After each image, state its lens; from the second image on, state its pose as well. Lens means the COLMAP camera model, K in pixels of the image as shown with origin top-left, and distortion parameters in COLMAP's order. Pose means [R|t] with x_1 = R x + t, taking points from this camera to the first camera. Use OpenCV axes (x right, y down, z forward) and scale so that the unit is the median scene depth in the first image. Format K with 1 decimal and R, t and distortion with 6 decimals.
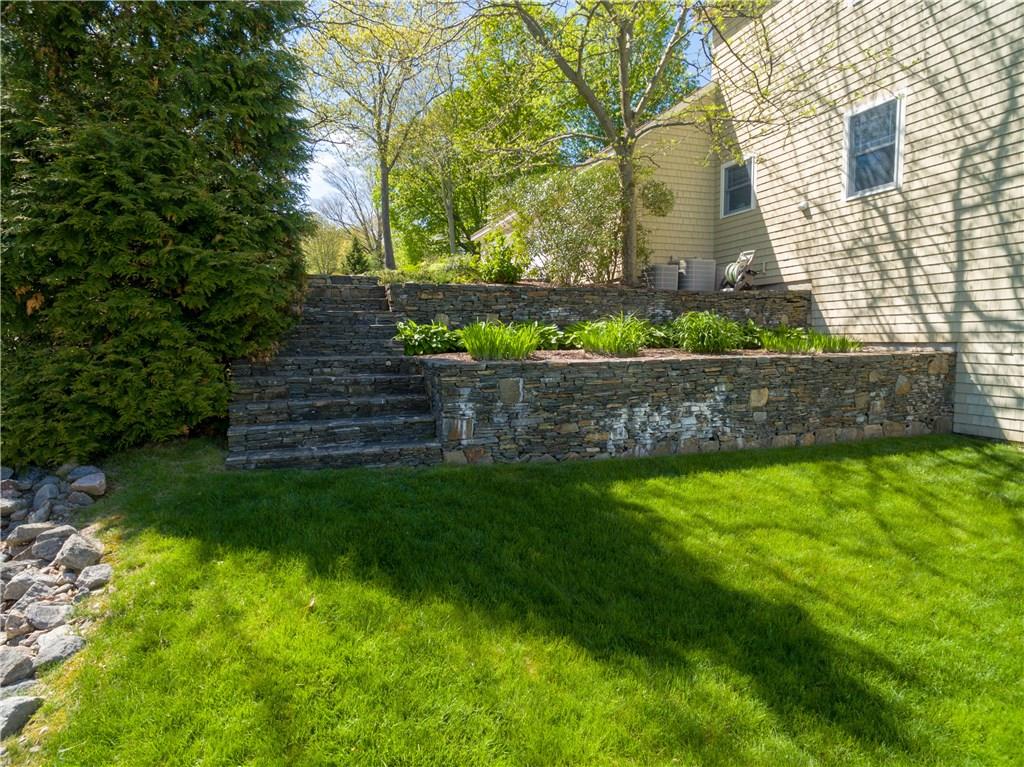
lens RADIAL K [[588.4, 0, 511.1], [0, 588.4, 384.0], [0, 0, 1]] dist [0.003222, 0.000270]
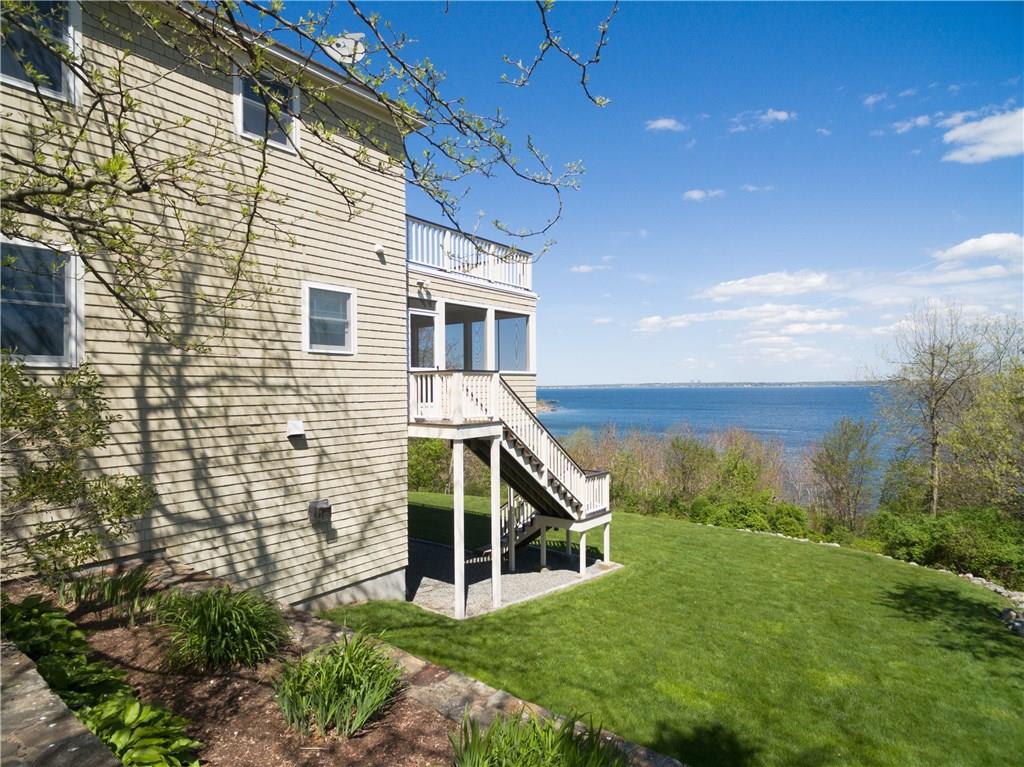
lens RADIAL K [[588.4, 0, 510.7], [0, 588.4, 384.3], [0, 0, 1]] dist [0.003222, 0.000270]
pose [[-0.531009, 0.003682, 0.847358, -0.326234], [0.065298, 0.997195, 0.036587, -0.332392], [-0.844846, 0.074759, -0.529760, 1.009761]]
